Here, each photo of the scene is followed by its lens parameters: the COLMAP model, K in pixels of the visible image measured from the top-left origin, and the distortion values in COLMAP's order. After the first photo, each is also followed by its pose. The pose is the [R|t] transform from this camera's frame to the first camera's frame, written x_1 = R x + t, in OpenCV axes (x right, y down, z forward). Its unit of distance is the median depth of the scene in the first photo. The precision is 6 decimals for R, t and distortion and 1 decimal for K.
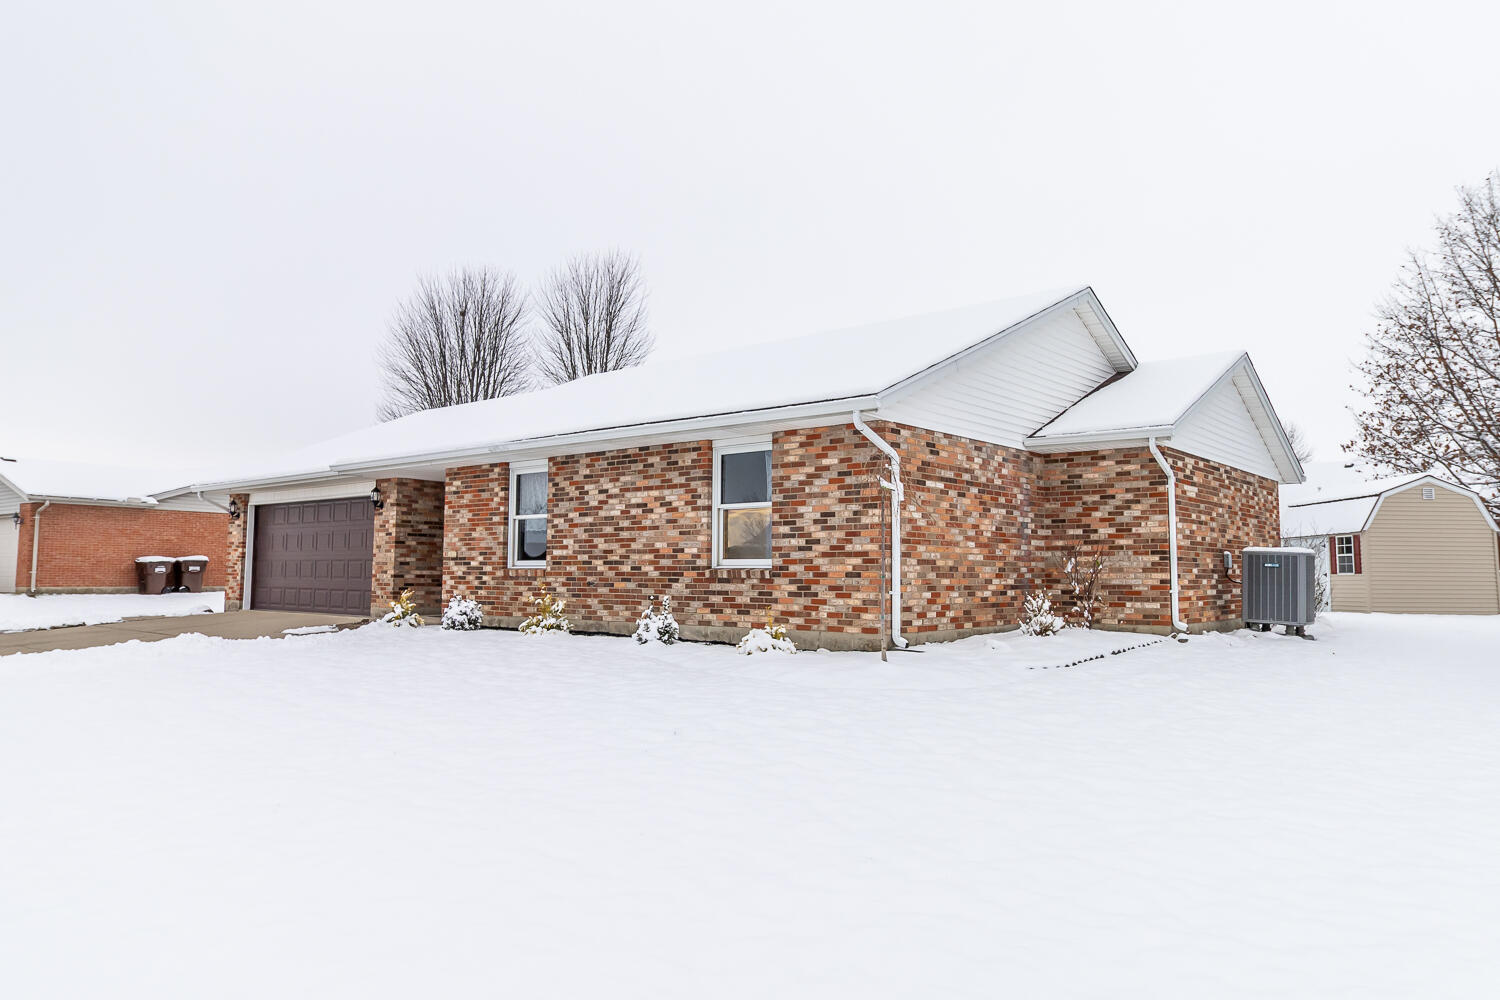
lens RADIAL K [[986.5, 0, 752.8], [0, 986.5, 522.4], [0, 0, 1]] dist [-0.010531, -0.002054]
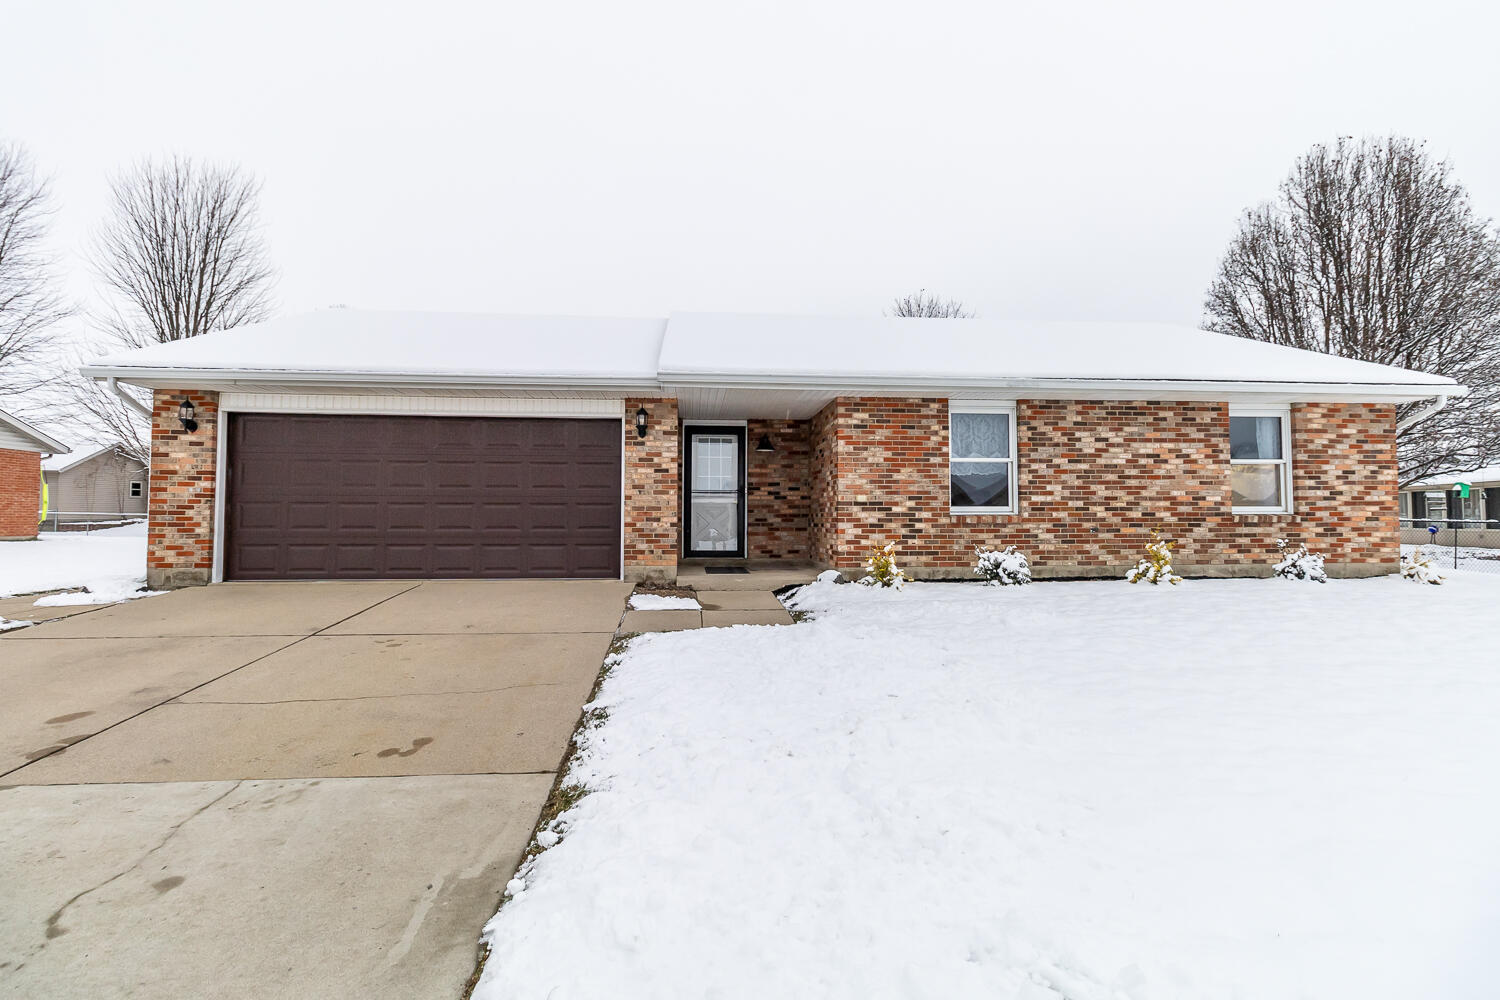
lens RADIAL K [[684.6, 0, 755.9], [0, 684.6, 500.8], [0, 0, 1]] dist [0.005432, -0.000929]
pose [[0.715865, 0.006204, 0.698211, -0.932192], [-0.032264, 0.999186, 0.024201, 0.027288], [-0.697493, -0.039852, 0.715483, 0.757373]]
